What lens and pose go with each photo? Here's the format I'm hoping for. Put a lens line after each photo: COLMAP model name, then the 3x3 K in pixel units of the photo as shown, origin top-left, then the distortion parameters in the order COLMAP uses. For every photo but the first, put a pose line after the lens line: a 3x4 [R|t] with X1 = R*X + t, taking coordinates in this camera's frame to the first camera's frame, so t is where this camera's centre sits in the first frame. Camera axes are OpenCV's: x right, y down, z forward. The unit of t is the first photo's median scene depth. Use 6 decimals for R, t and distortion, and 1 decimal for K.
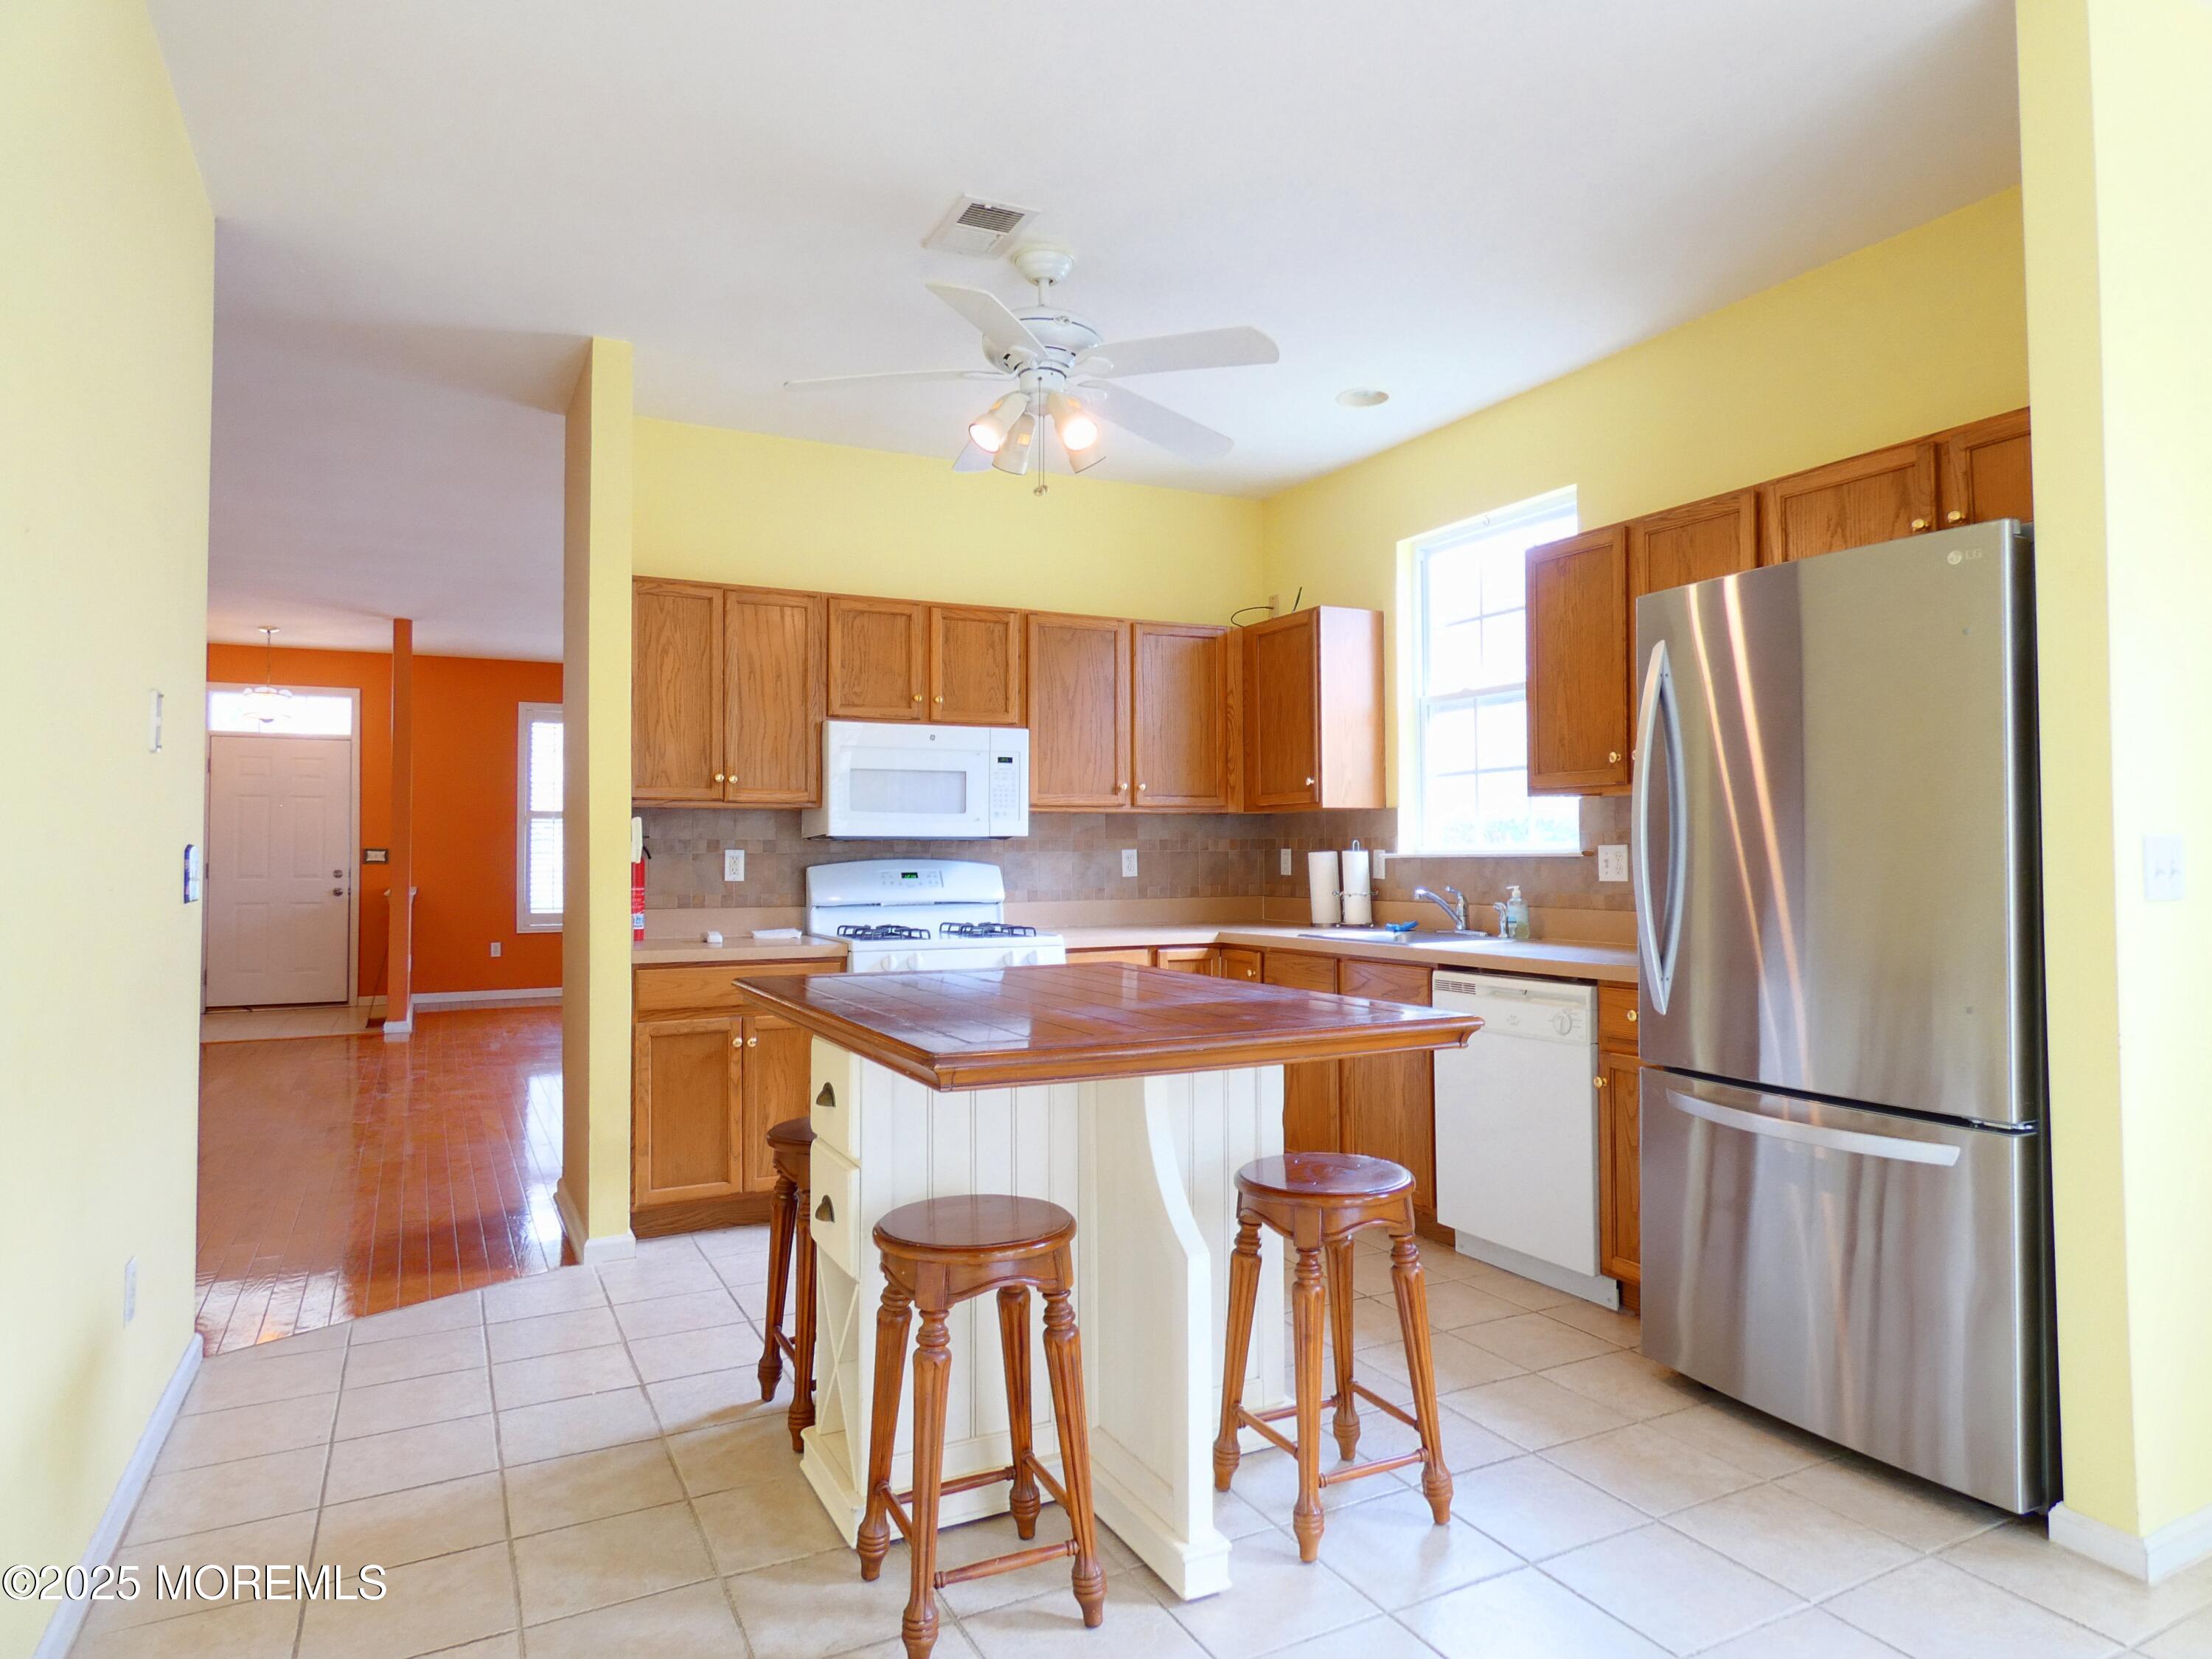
lens RADIAL K [[1332.6, 0, 1106.4], [0, 1332.6, 815.9], [0, 0, 1]] dist [-0.015907, 0.010798]
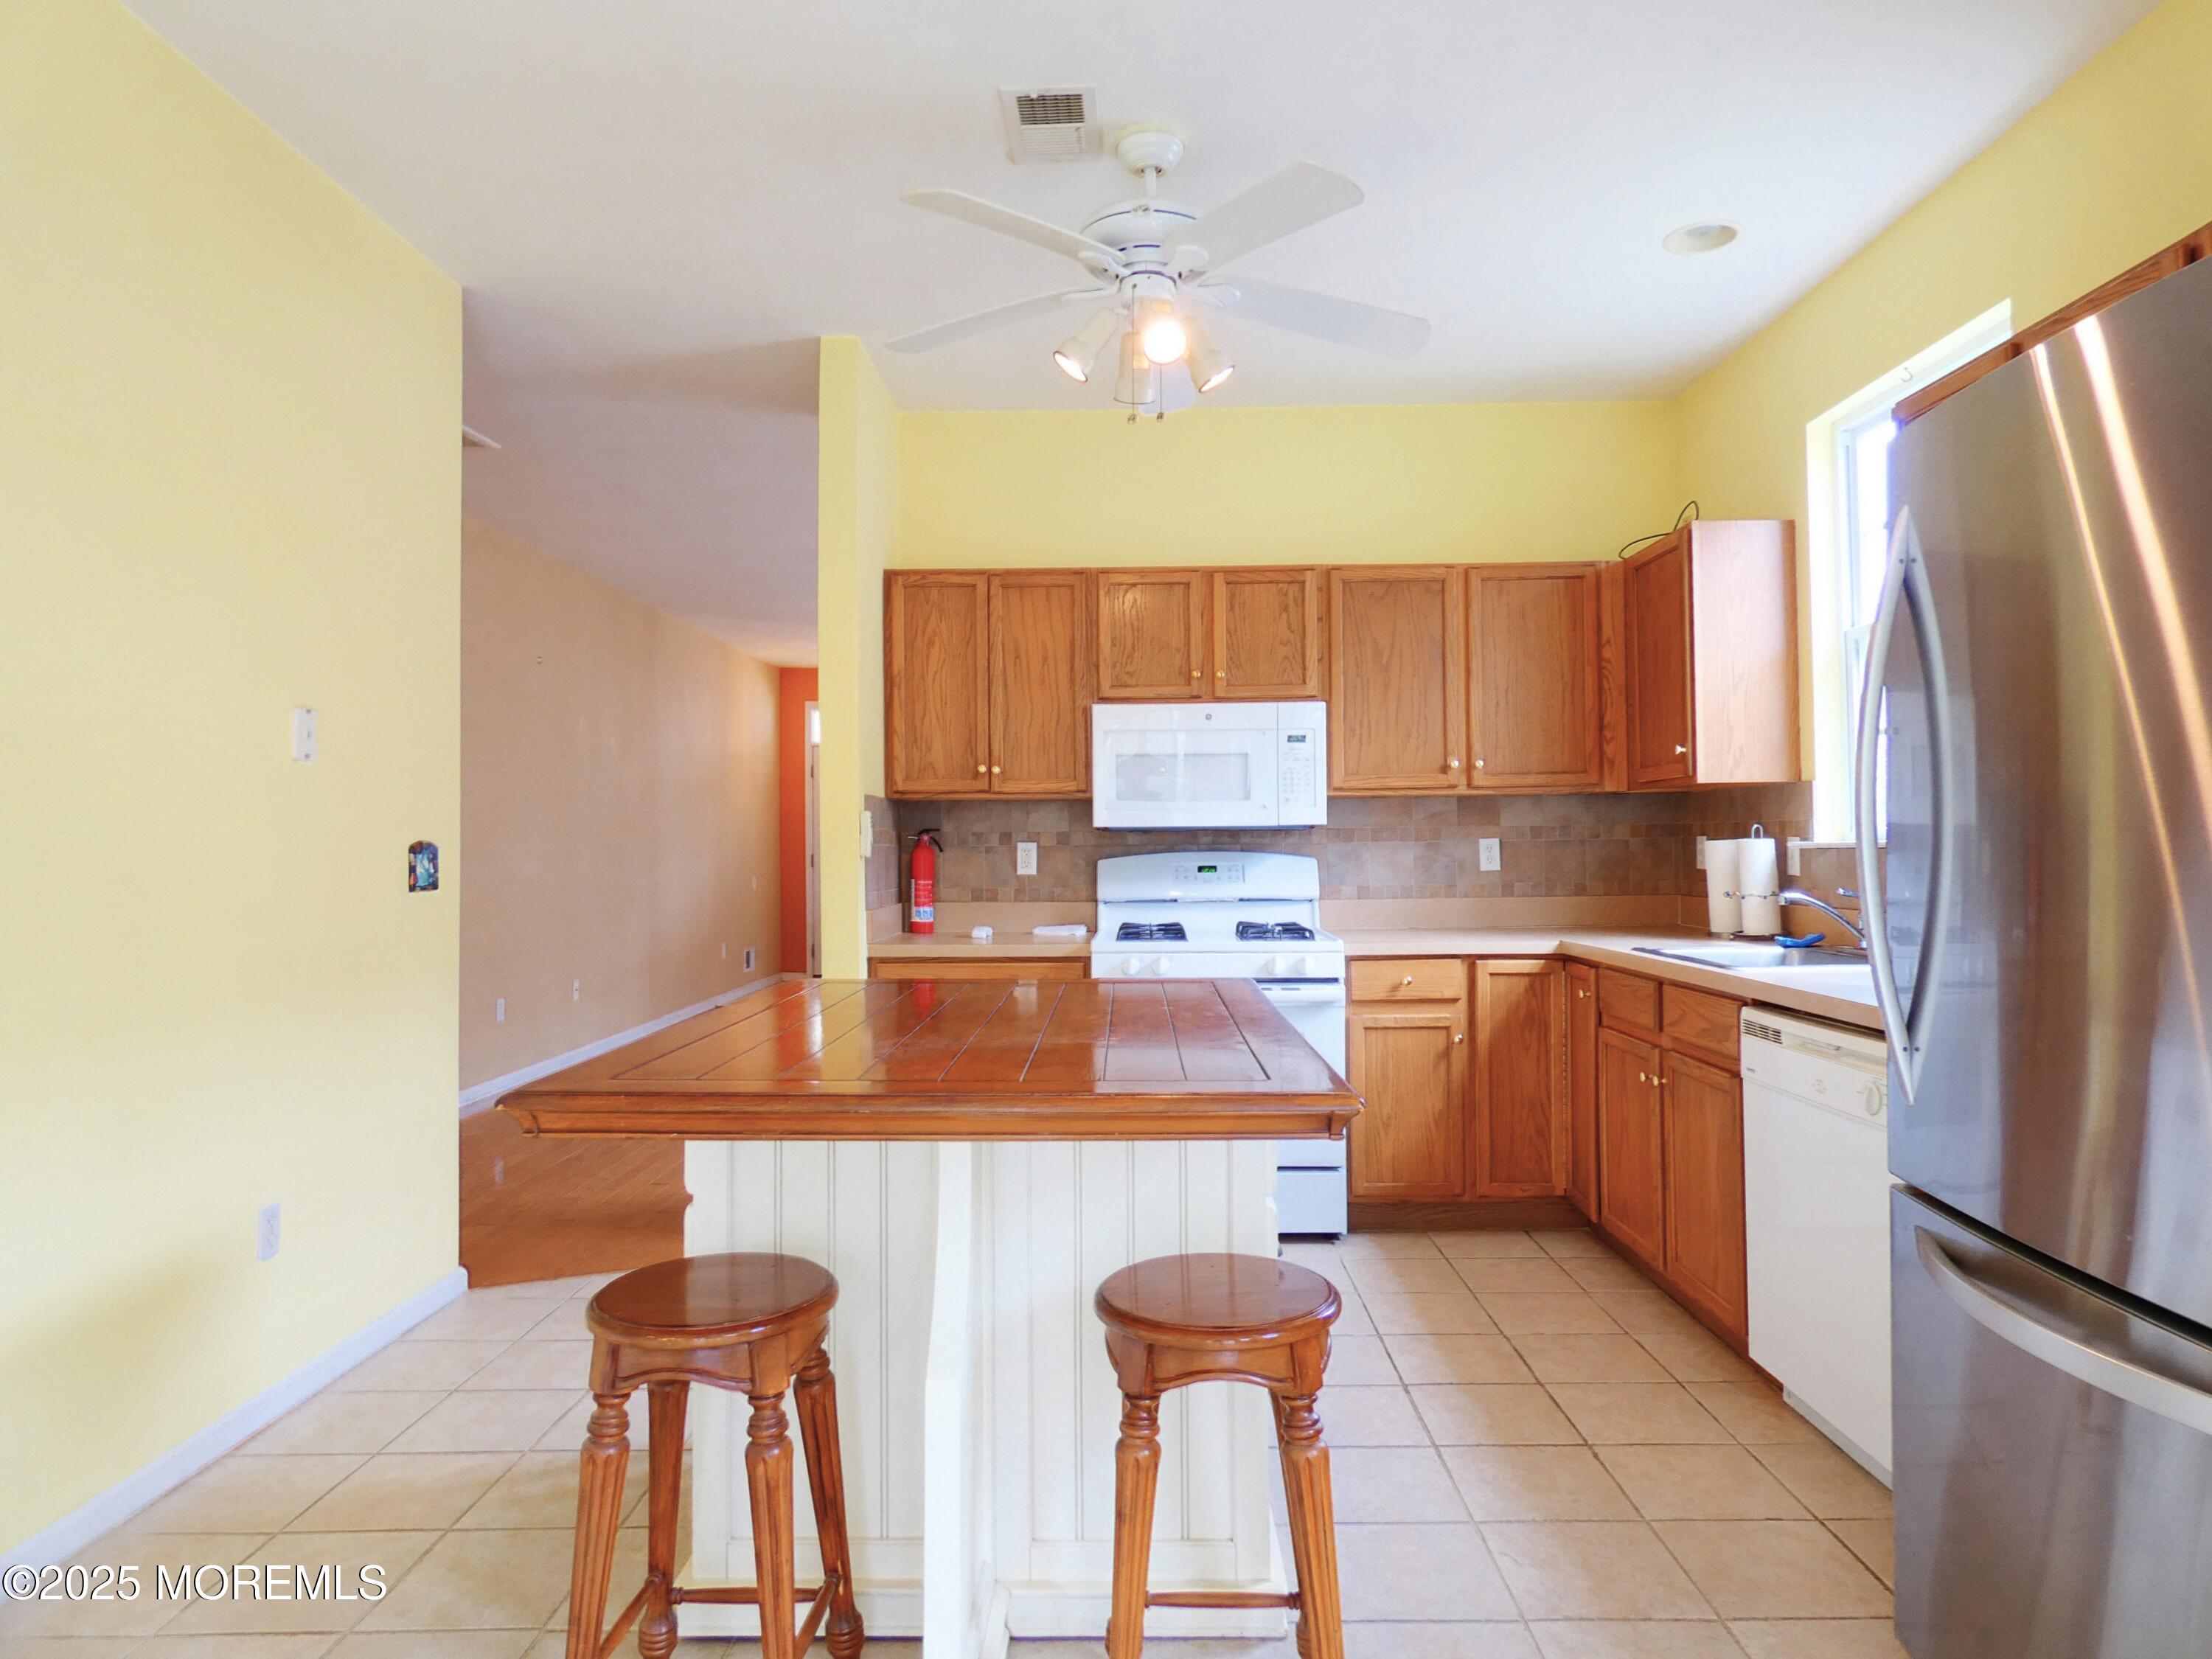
lens RADIAL K [[1332.6, 0, 1108.8], [0, 1332.6, 819.5], [0, 0, 1]] dist [-0.015907, 0.010798]
pose [[0.885559, -0.012923, -0.464347, 0.223409], [0.019187, 0.999777, 0.008767, 0.001486], [0.464131, -0.016673, 0.885610, 0.164209]]
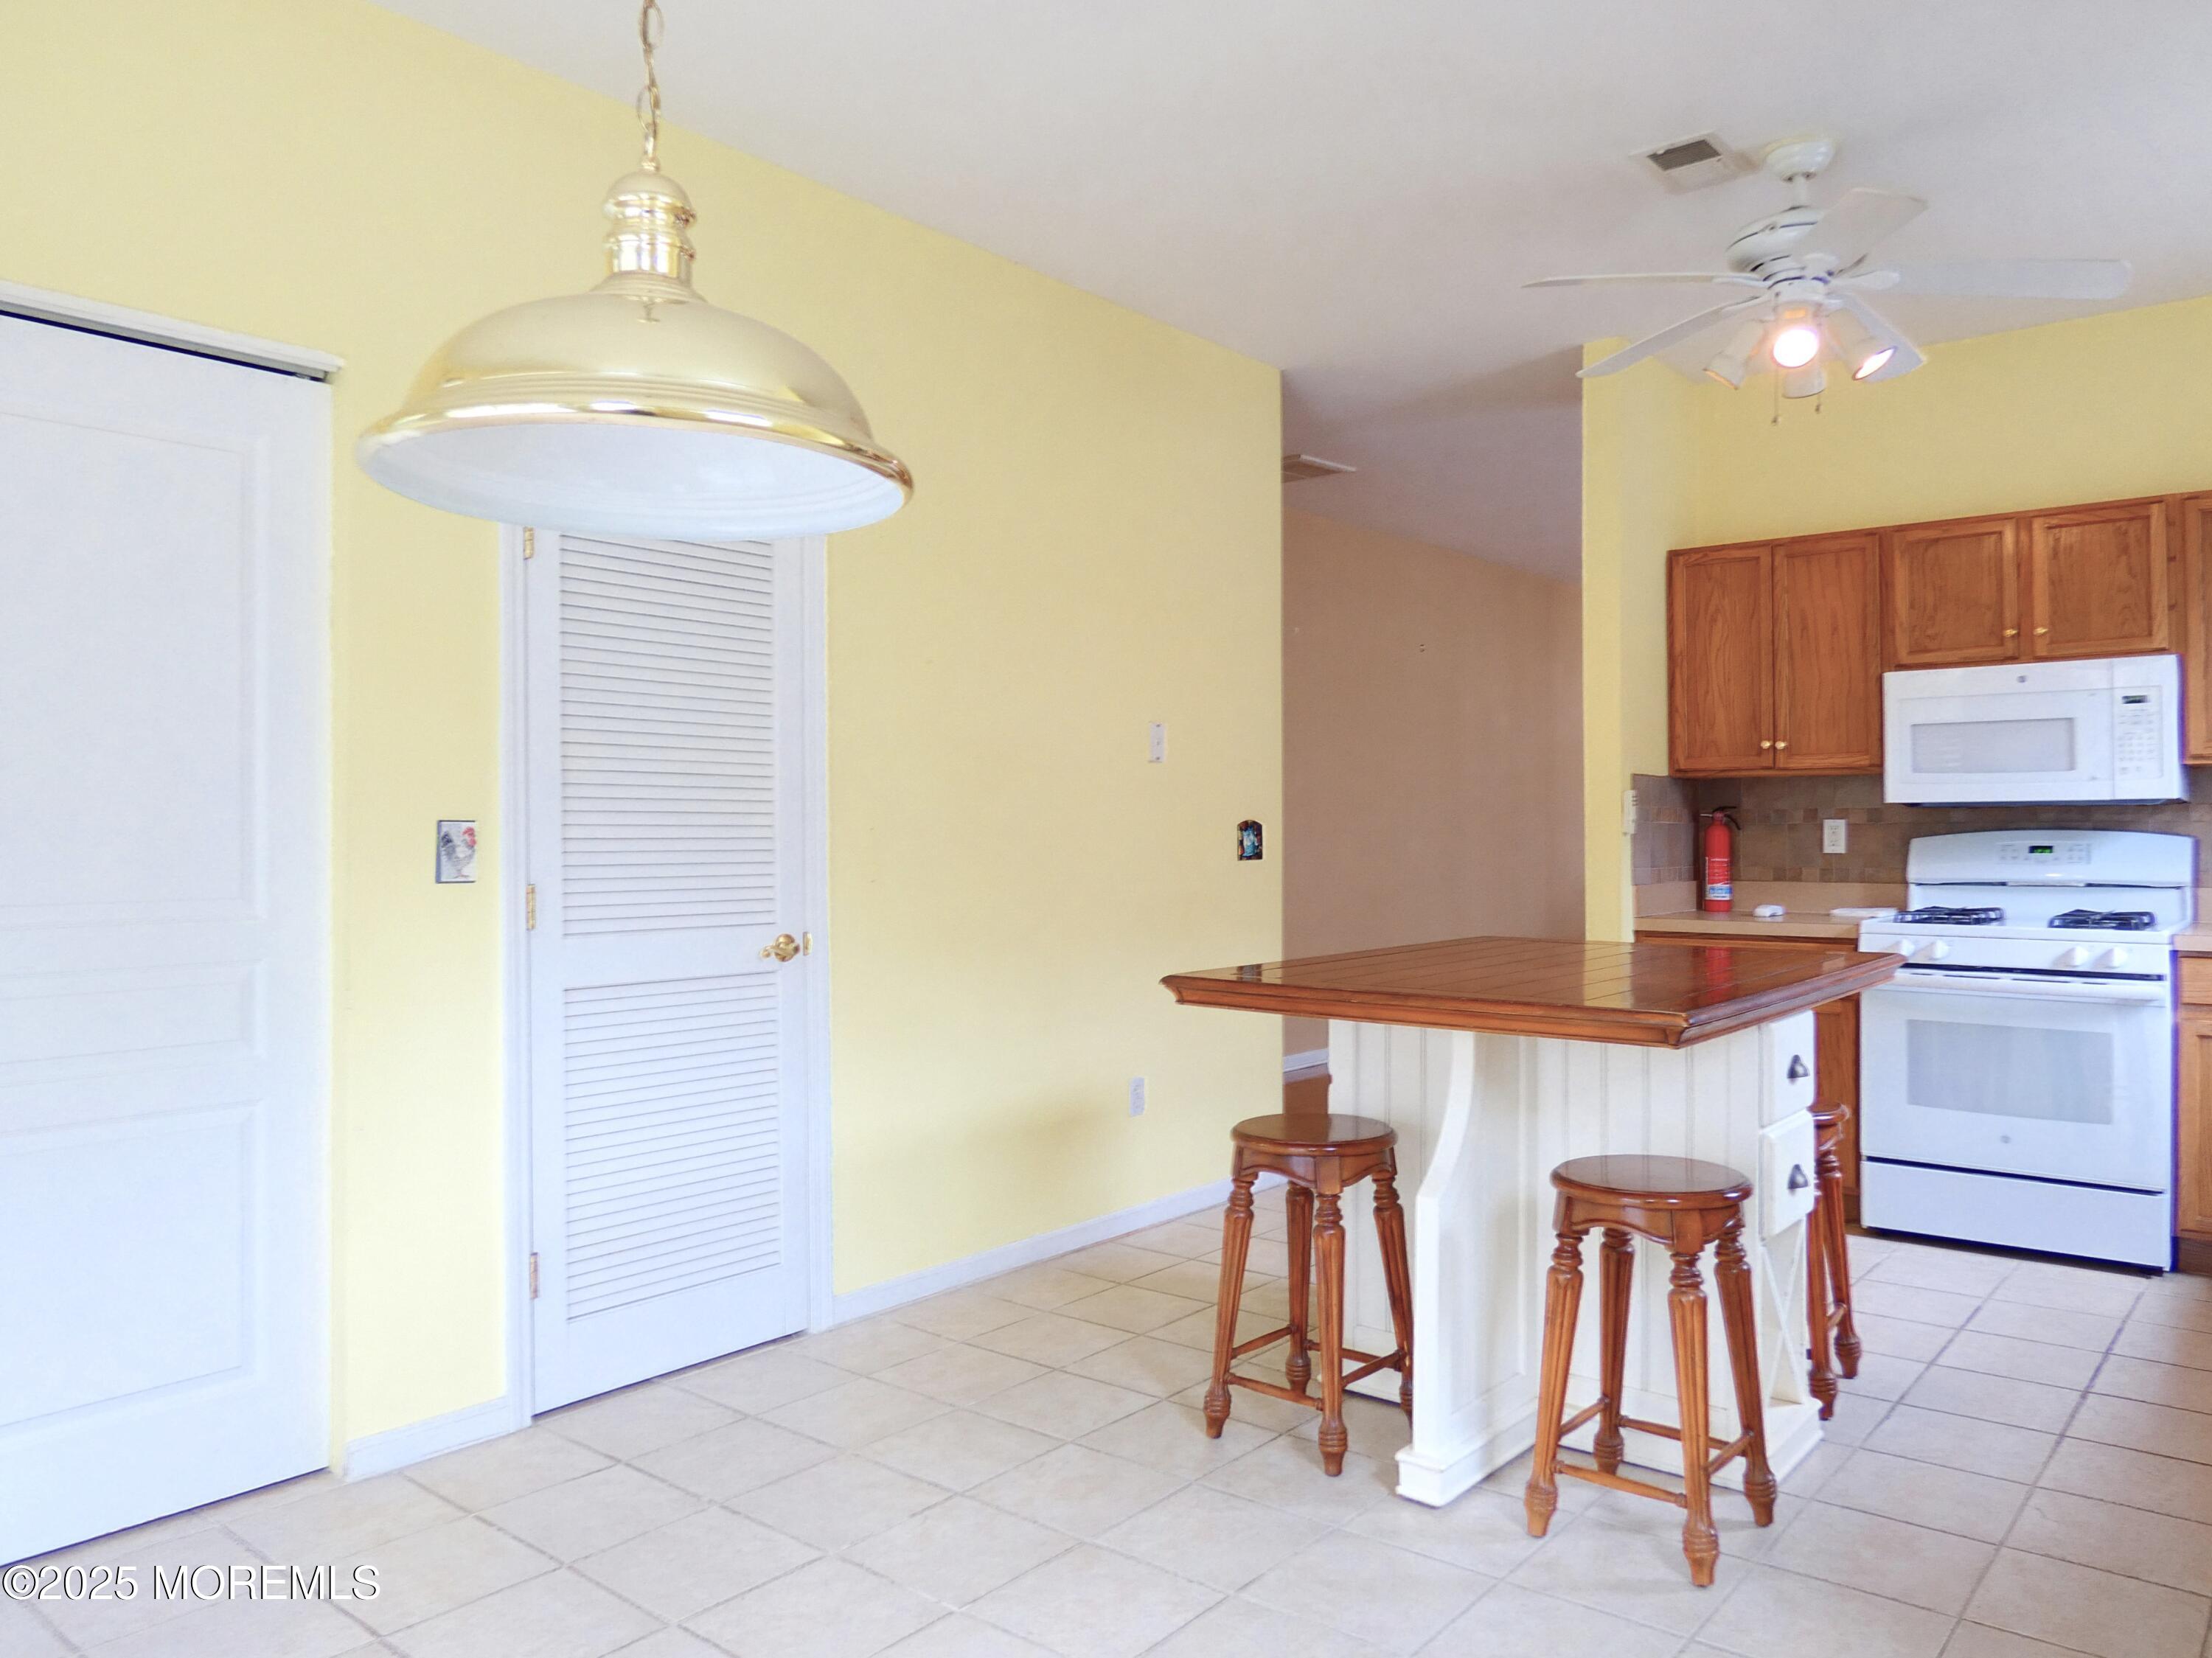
lens RADIAL K [[1537.9, 0, 1098.8], [0, 1537.9, 823.1], [0, 0, 1]] dist [-0.043338, -0.001612]
pose [[0.389965, -0.002218, -0.920827, 0.488142], [0.034130, 0.999345, 0.012046, -0.001941], [0.920197, -0.036125, 0.389785, 0.118872]]
